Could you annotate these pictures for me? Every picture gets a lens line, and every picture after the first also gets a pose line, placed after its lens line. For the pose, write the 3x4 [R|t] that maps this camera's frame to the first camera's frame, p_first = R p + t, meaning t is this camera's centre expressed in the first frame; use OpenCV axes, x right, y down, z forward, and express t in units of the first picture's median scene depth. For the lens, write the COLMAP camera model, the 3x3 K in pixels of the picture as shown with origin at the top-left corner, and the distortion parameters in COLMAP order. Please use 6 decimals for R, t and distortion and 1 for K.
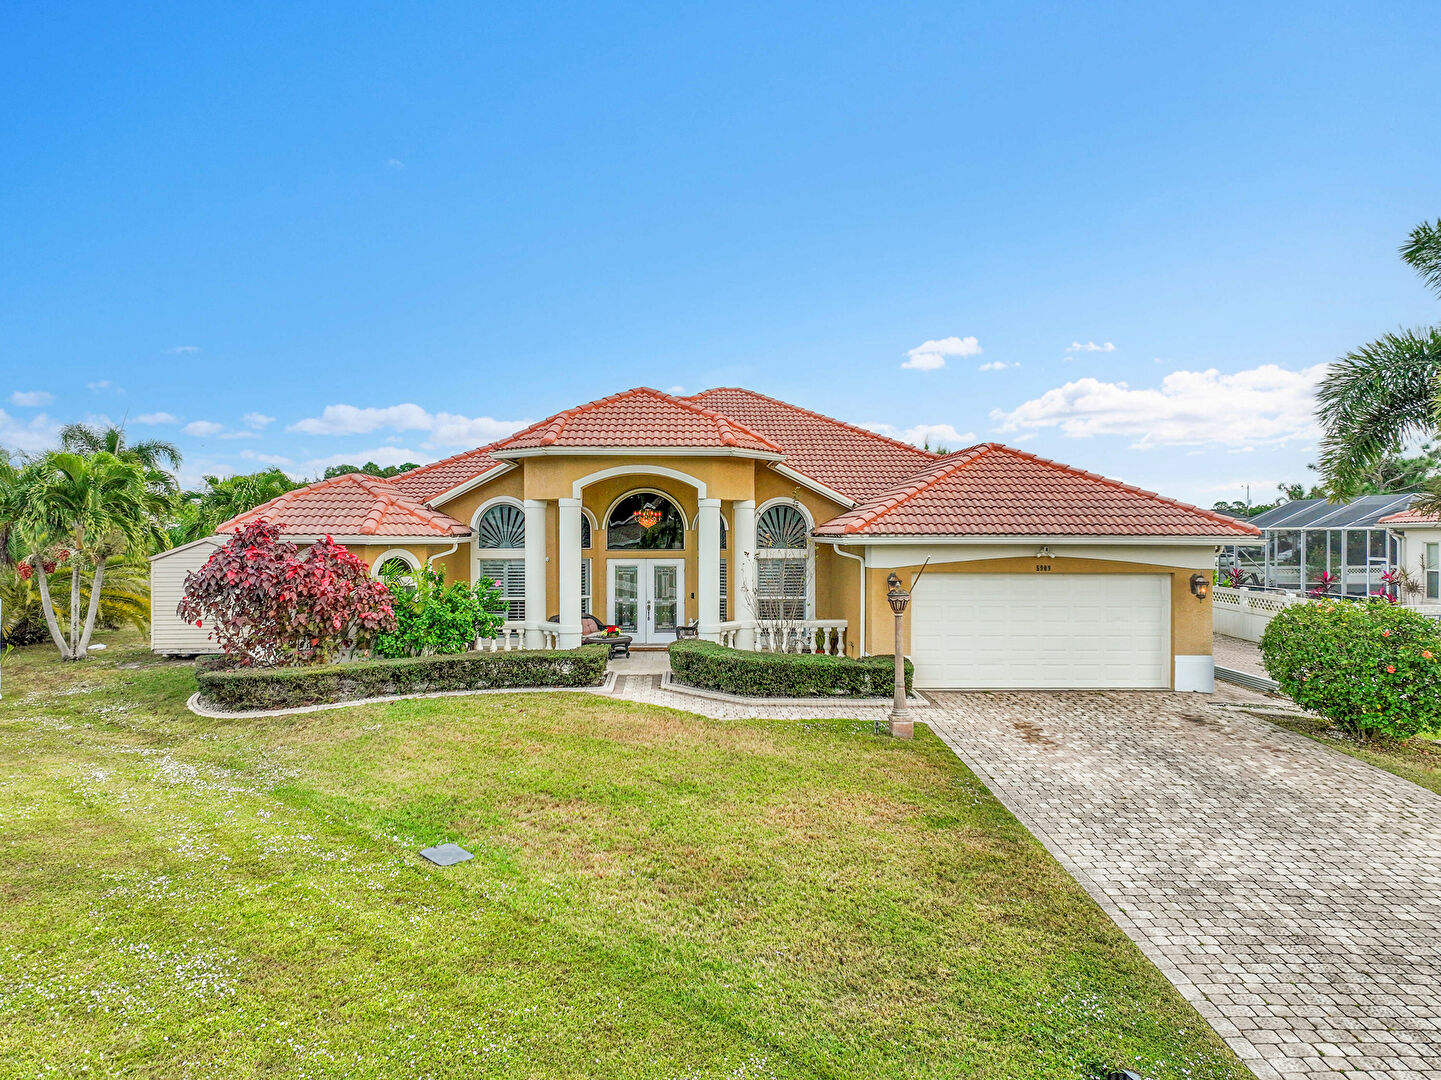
lens RADIAL K [[1003.7, 0, 717.3], [0, 1003.7, 535.3], [0, 0, 1]] dist [0.004156, 0.003526]
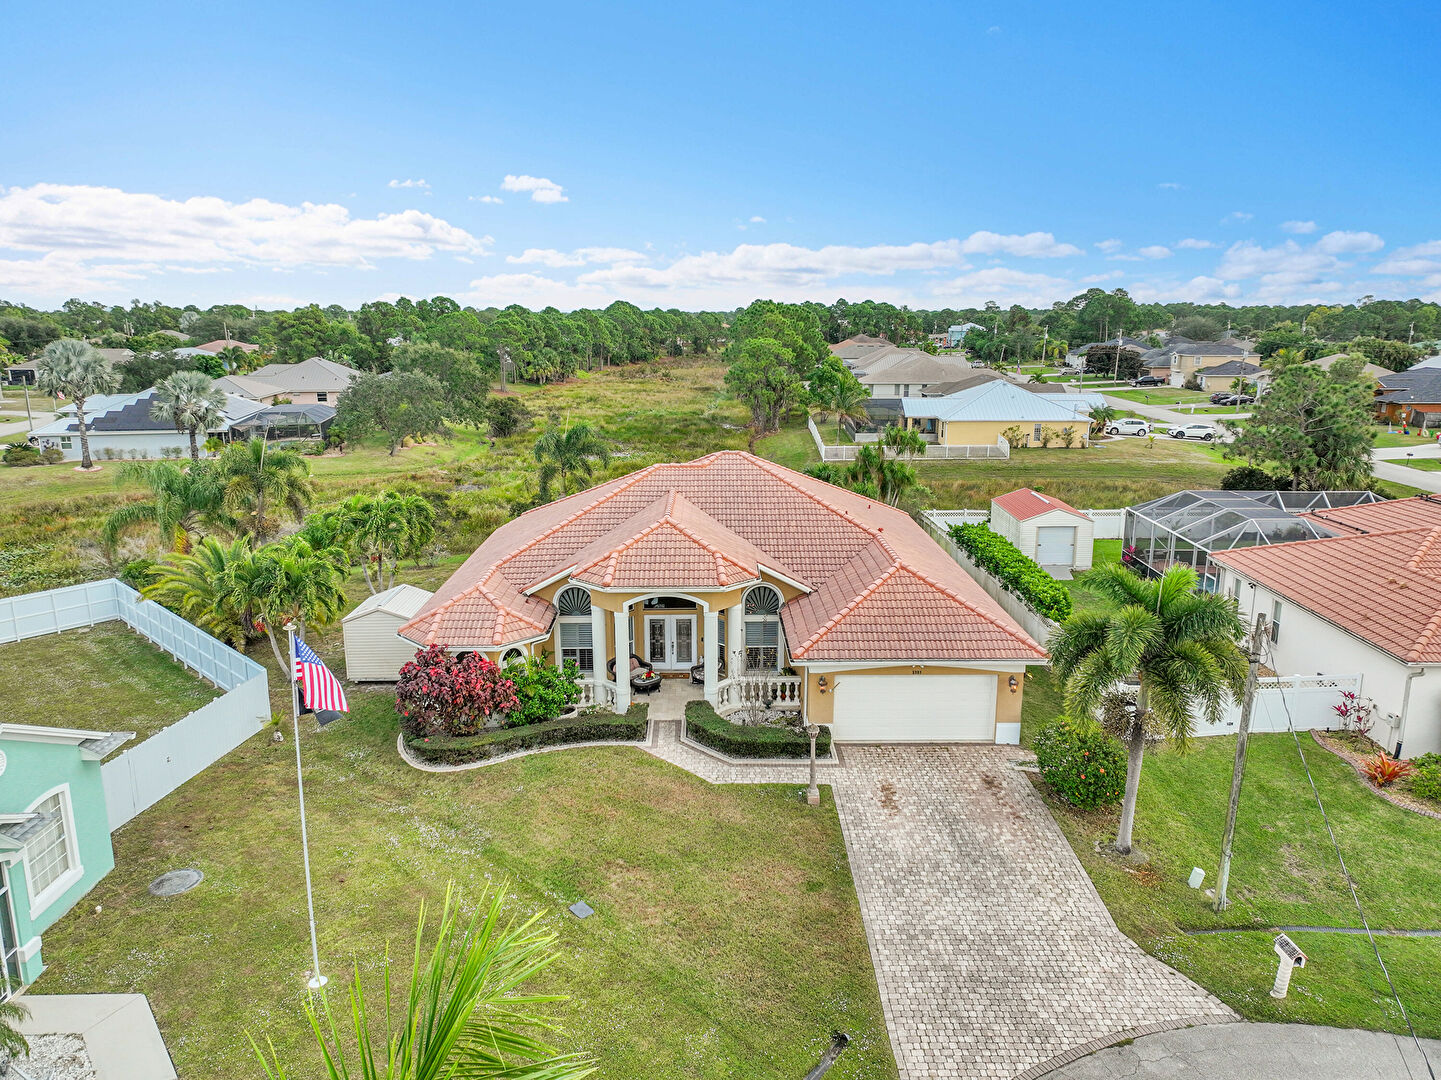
lens RADIAL K [[1003.7, 0, 719.2], [0, 1003.7, 531.8], [0, 0, 1]] dist [0.004156, 0.003526]
pose [[0.999739, 0.004750, -0.022355, 0.051354], [0.000023, 0.977956, 0.208810, -0.635301], [0.022854, -0.208756, 0.977701, -0.647822]]
